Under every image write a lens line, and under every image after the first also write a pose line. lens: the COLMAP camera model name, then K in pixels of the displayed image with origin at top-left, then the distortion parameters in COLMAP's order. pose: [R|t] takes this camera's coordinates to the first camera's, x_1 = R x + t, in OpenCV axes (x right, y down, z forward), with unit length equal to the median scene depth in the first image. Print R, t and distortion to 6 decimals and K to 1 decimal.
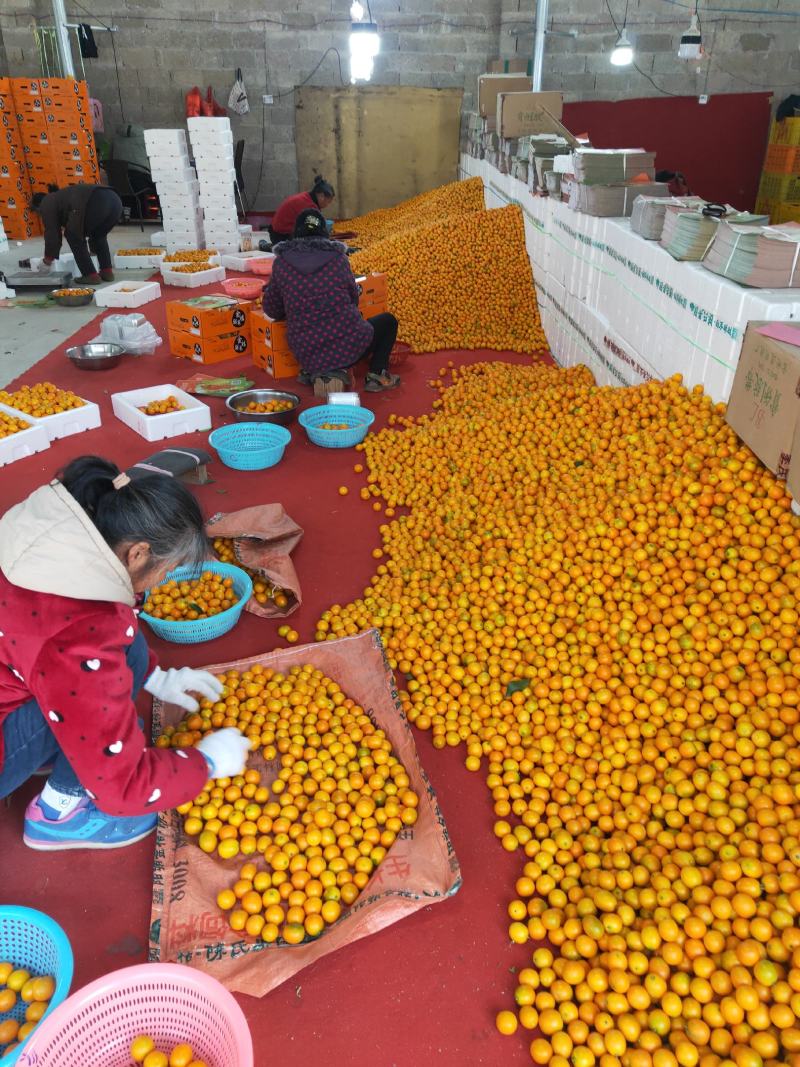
lens RADIAL K [[791.0, 0, 401.9], [0, 791.0, 539.0], [0, 0, 1]] dist [0.037303, -0.029468]
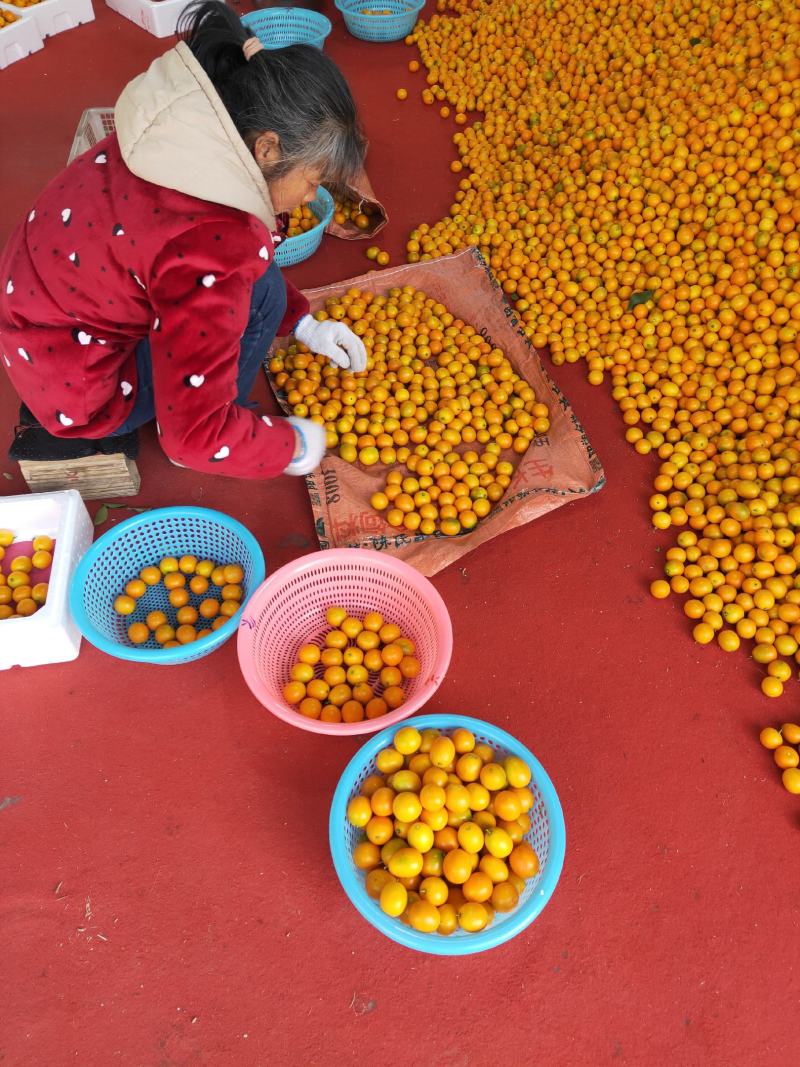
lens RADIAL K [[791.0, 0, 401.9], [0, 791.0, 539.0], [0, 0, 1]] dist [0.037303, -0.029468]
pose [[0.999542, -0.028432, 0.010342, -0.151792], [0.022094, 0.919501, 0.392466, 0.068120], [-0.020668, -0.392058, 0.919708, 0.018599]]
